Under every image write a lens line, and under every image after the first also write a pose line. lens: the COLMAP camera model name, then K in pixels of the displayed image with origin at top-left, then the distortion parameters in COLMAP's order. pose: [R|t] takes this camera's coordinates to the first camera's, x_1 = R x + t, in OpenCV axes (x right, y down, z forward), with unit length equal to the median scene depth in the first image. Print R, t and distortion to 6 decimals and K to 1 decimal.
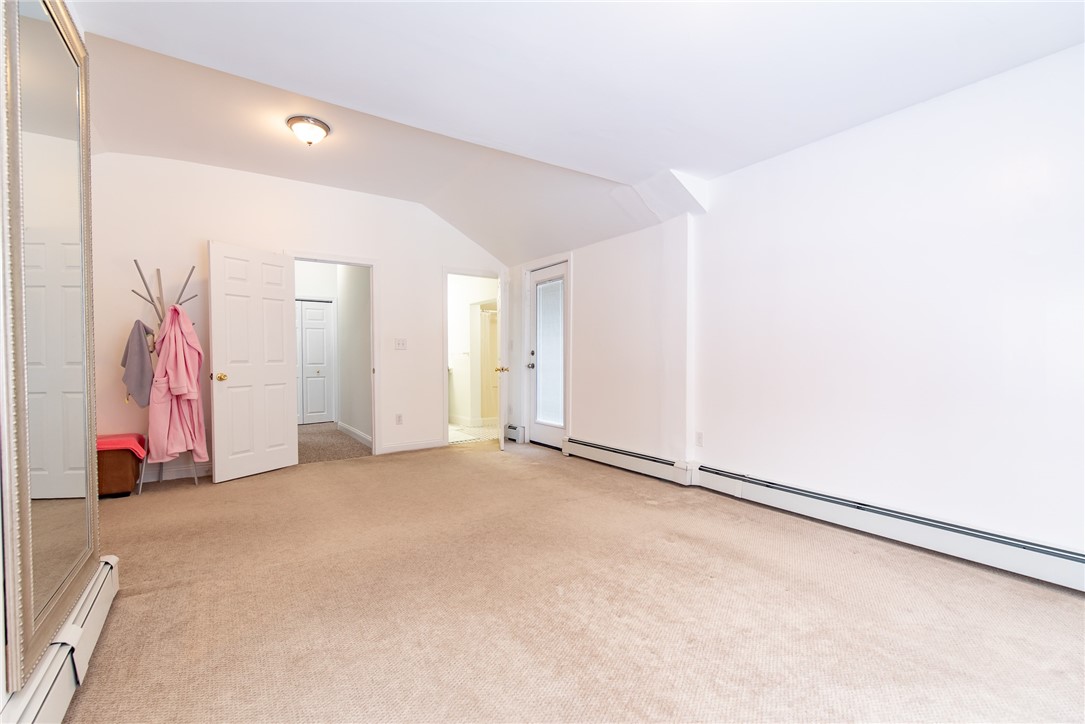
lens RADIAL K [[466.3, 0, 539.7], [0, 466.3, 366.1], [0, 0, 1]] dist [-0.000230, -0.000674]
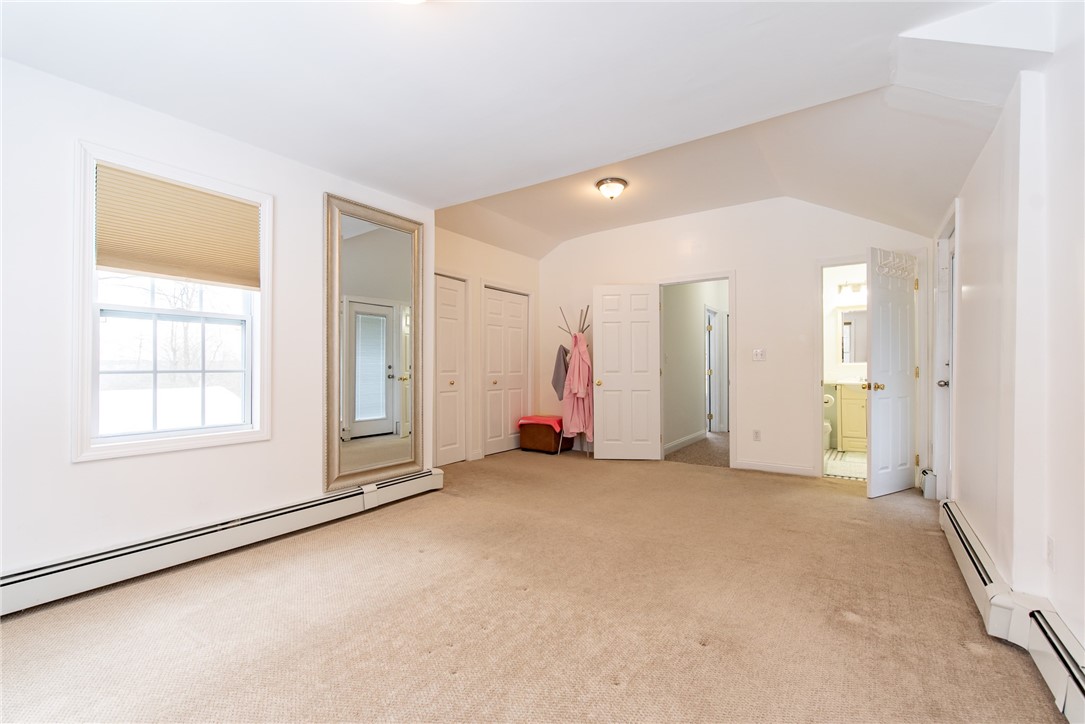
lens RADIAL K [[466.3, 0, 541.1], [0, 466.3, 364.2], [0, 0, 1]] dist [-0.000230, -0.000674]
pose [[0.357735, -0.004985, -0.933810, 0.566145], [-0.019852, 0.999719, -0.012942, -0.010811], [0.933612, 0.023167, 0.357536, 0.358562]]
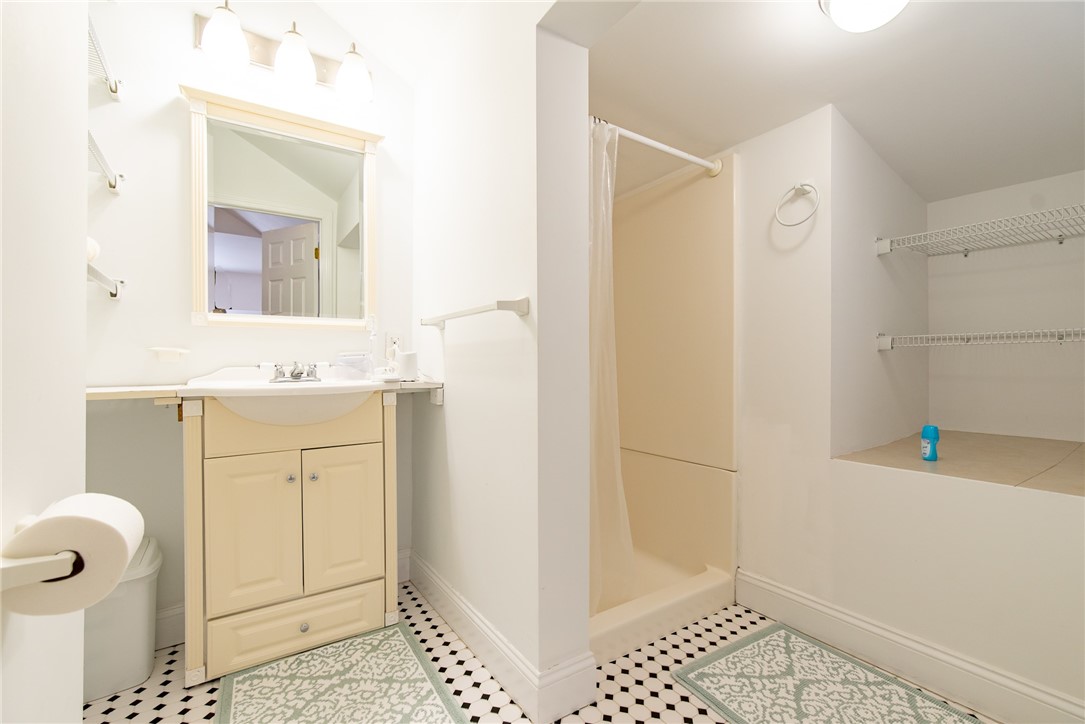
lens RADIAL K [[466.3, 0, 542.6], [0, 466.3, 362.9], [0, 0, 1]] dist [-0.000230, -0.000674]
pose [[0.999915, -0.000798, -0.012989, -0.034452], [0.000540, 0.999803, -0.019833, -0.005445], [0.013003, 0.019824, 0.999719, 1.183007]]
